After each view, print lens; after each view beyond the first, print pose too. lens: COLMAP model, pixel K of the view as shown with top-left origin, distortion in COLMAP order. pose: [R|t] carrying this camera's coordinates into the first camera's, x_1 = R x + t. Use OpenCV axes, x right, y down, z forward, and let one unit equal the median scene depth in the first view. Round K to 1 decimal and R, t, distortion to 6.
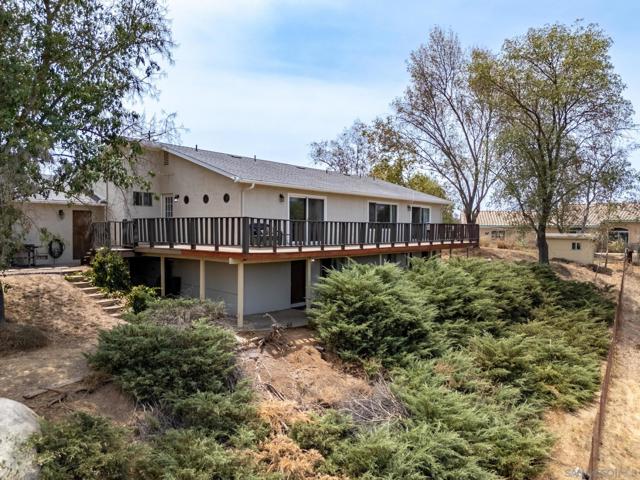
lens RADIAL K [[471.3, 0, 320.0], [0, 471.3, 240.0], [0, 0, 1]] dist [0.030839, -0.003643]
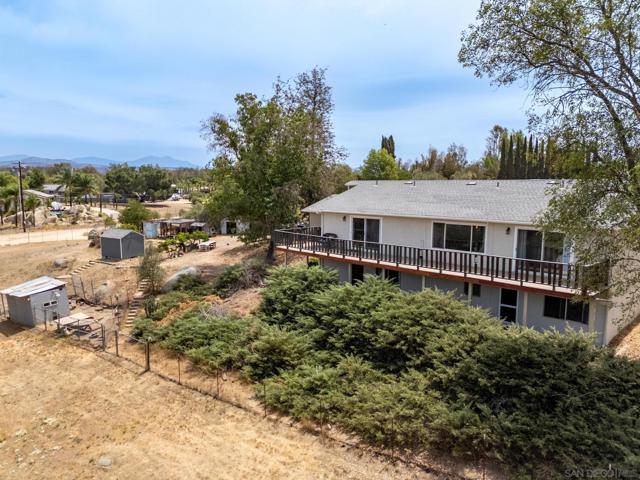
lens RADIAL K [[486.4, 0, 320.0], [0, 486.4, 240.0], [0, 0, 1]] dist [0.047784, -0.004510]
pose [[-0.157213, 0.111885, -0.981206, 1.617811], [-0.022484, 0.992898, 0.116821, -0.217686], [0.987309, 0.040427, -0.153581, 1.233354]]
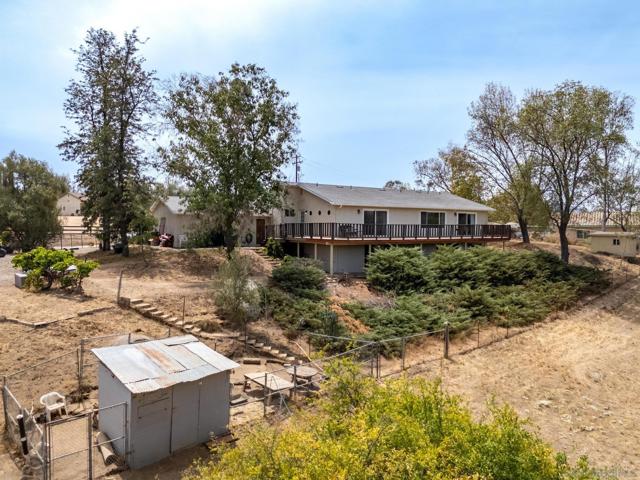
lens RADIAL K [[486.4, 0, 320.0], [0, 486.4, 240.0], [0, 0, 1]] dist [0.047784, -0.004510]
pose [[0.954755, 0.005829, -0.297335, 0.361158], [-0.006115, 0.999981, -0.000034, 0.024127], [0.297330, 0.001851, 0.954773, -0.922556]]
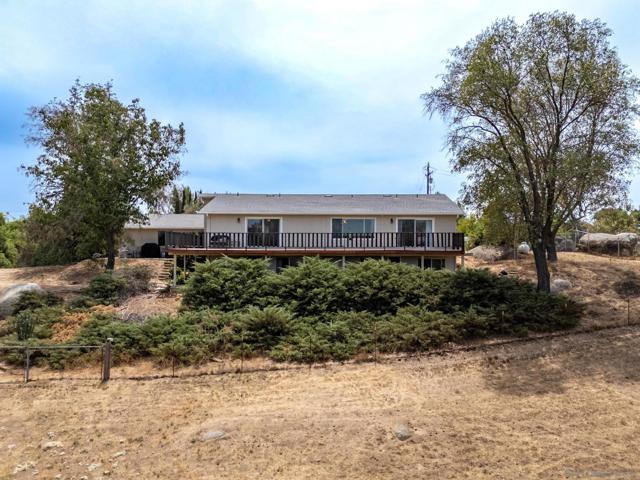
lens RADIAL K [[486.4, 0, 320.0], [0, 486.4, 240.0], [0, 0, 1]] dist [0.047784, -0.004510]
pose [[0.587175, -0.015104, -0.809319, 1.618360], [-0.016536, 0.999393, -0.030649, 0.033122], [0.809291, 0.031379, 0.586569, 0.208706]]
